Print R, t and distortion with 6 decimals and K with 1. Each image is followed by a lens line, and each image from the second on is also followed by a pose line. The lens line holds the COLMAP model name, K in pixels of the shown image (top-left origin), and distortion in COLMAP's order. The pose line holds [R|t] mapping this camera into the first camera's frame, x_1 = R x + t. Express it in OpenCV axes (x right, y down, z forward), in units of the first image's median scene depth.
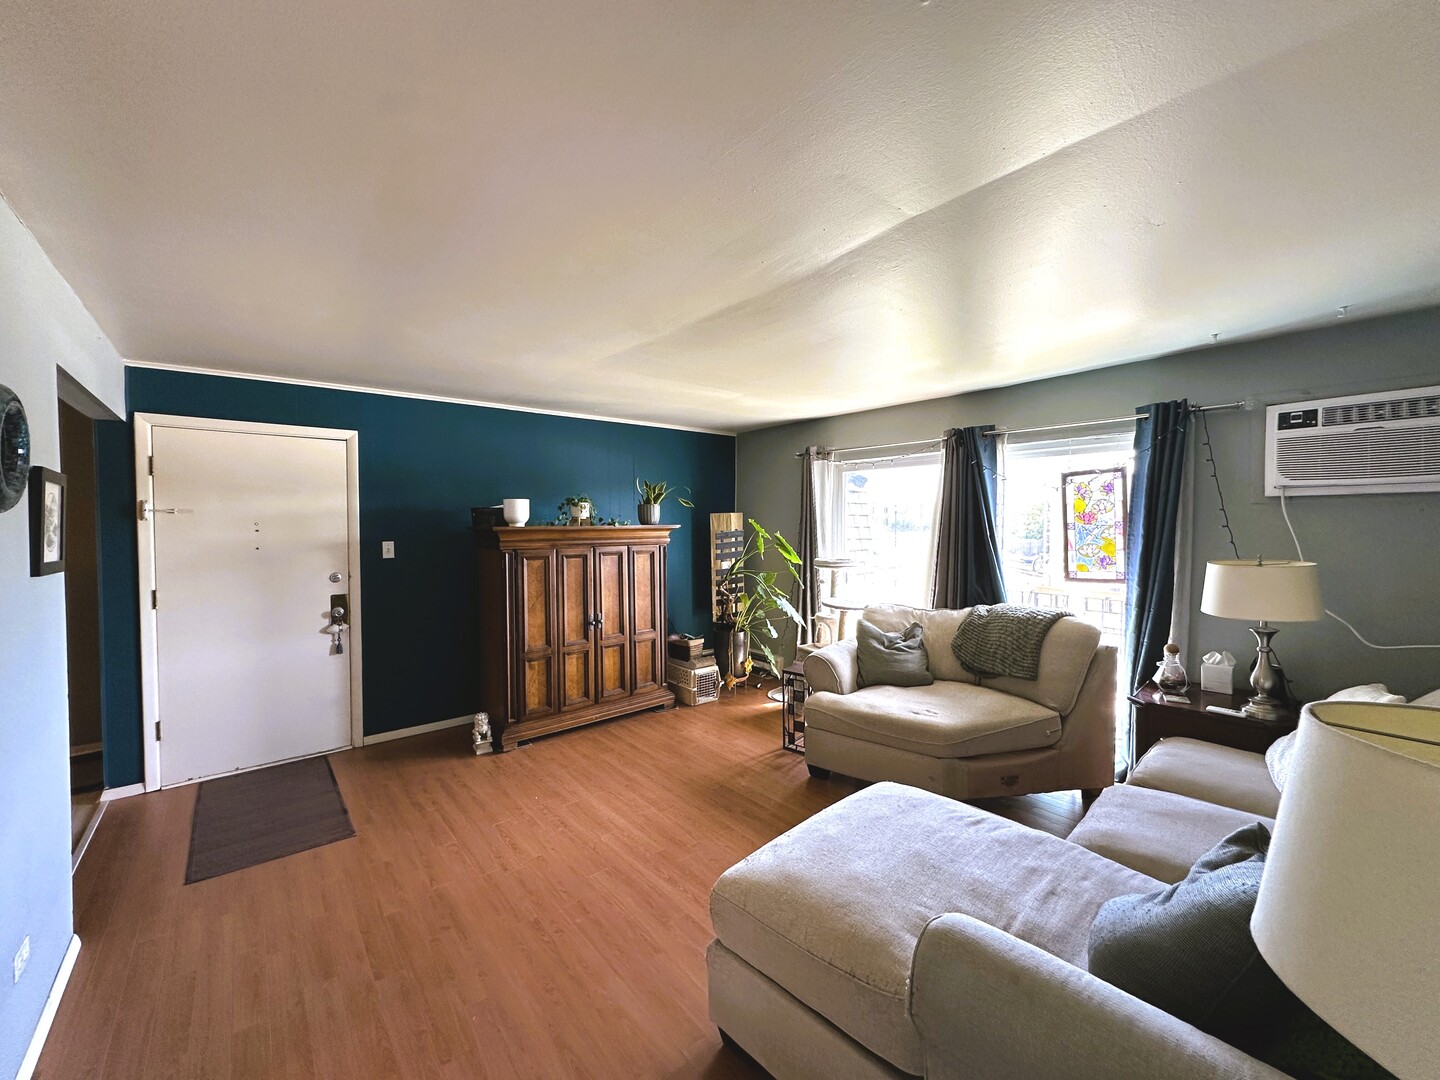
lens RADIAL K [[573.1, 0, 719.6], [0, 573.1, 539.2], [0, 0, 1]] dist [-0.005561, 0.000342]
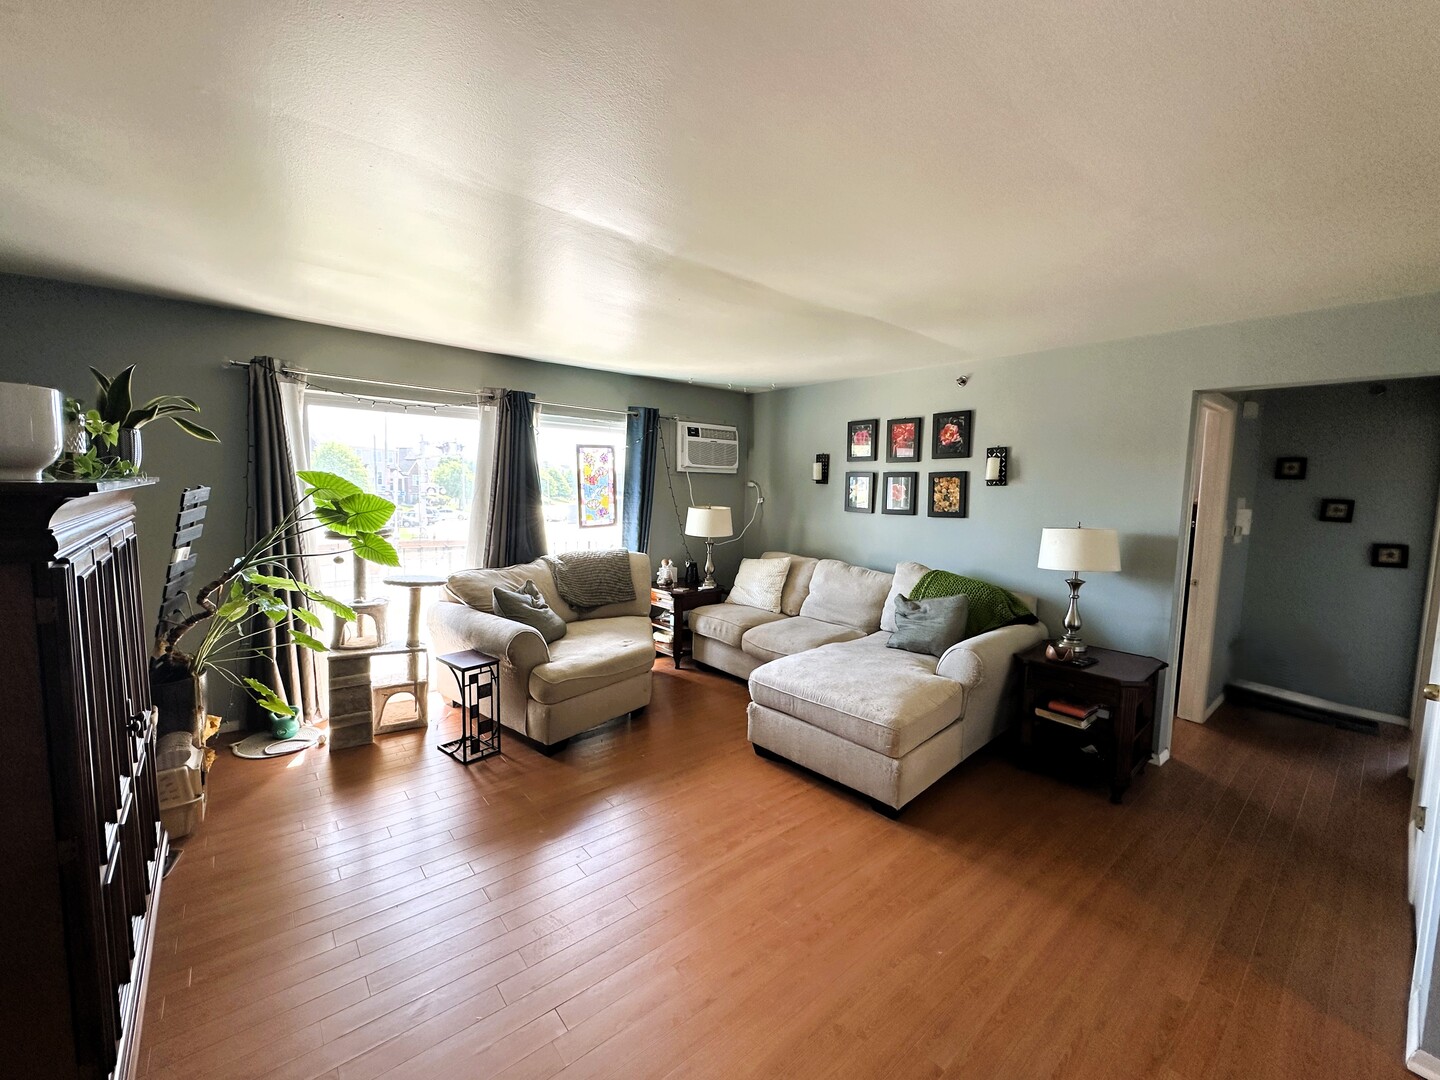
lens RADIAL K [[573.1, 0, 719.8], [0, 573.1, 545.4], [0, 0, 1]] dist [-0.005561, 0.000342]
pose [[-0.004408, -0.098158, 0.995161, -0.692691], [0.006733, 0.995145, 0.098186, -0.014538], [-0.999968, 0.007133, -0.003726, 0.688965]]
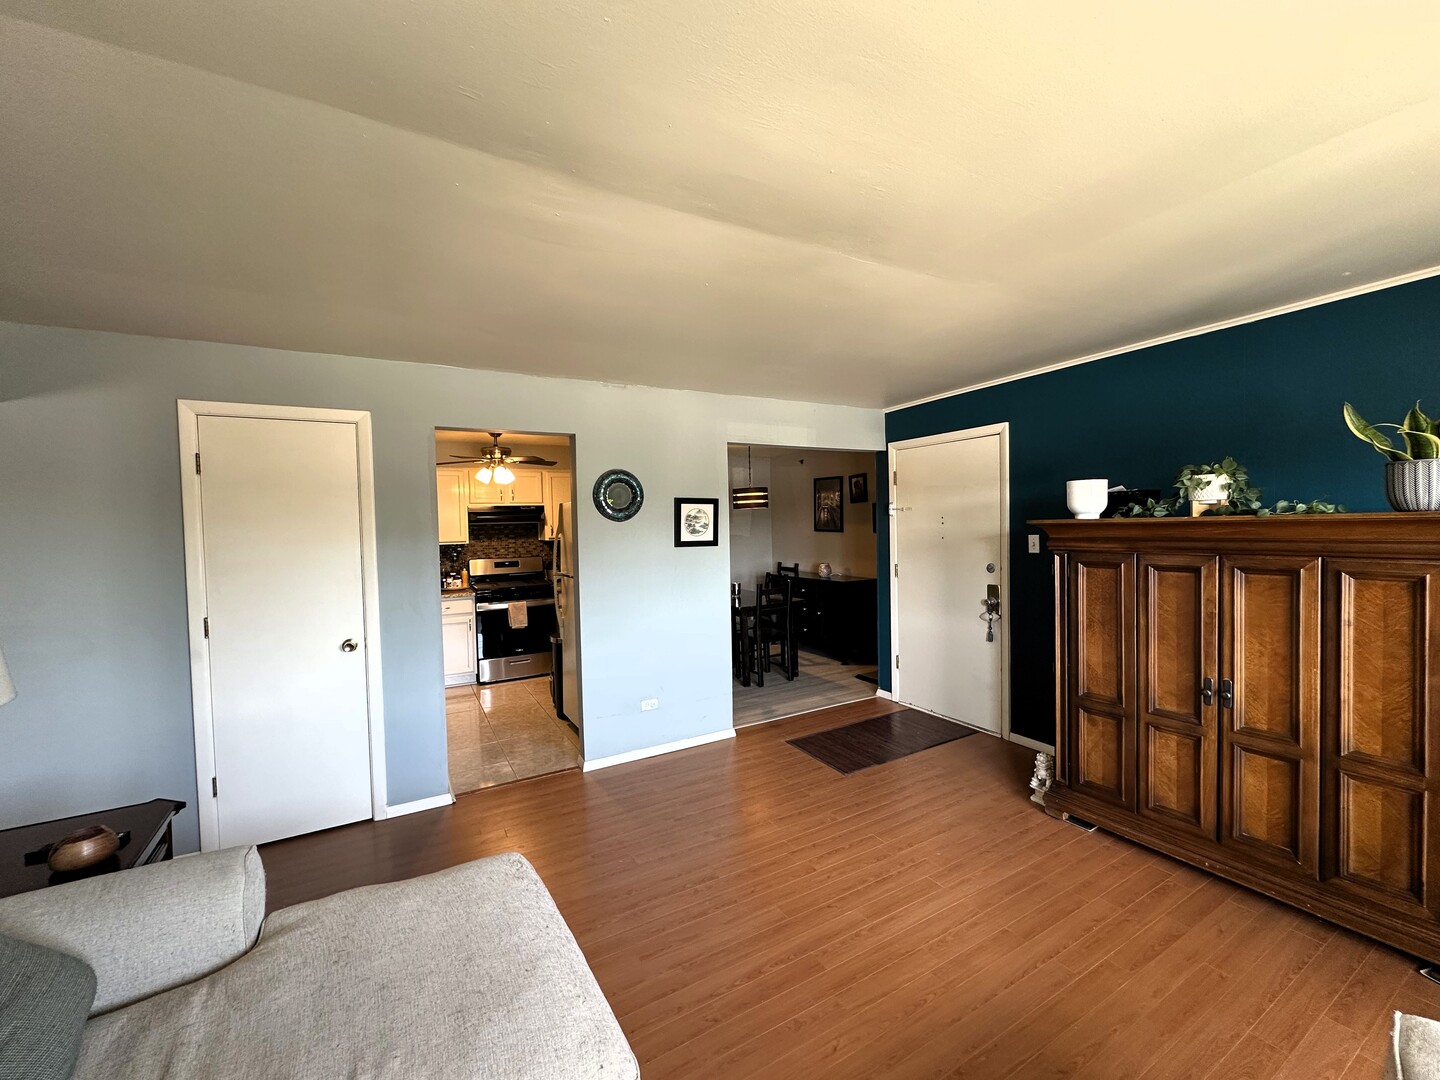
lens RADIAL K [[573.1, 0, 718.6], [0, 573.1, 537.0], [0, 0, 1]] dist [-0.005561, 0.000342]
pose [[-0.186448, 0.031988, -0.981944, 0.461569], [-0.003145, 0.999445, 0.033156, -0.023409], [0.982460, 0.009270, -0.186244, 0.735326]]
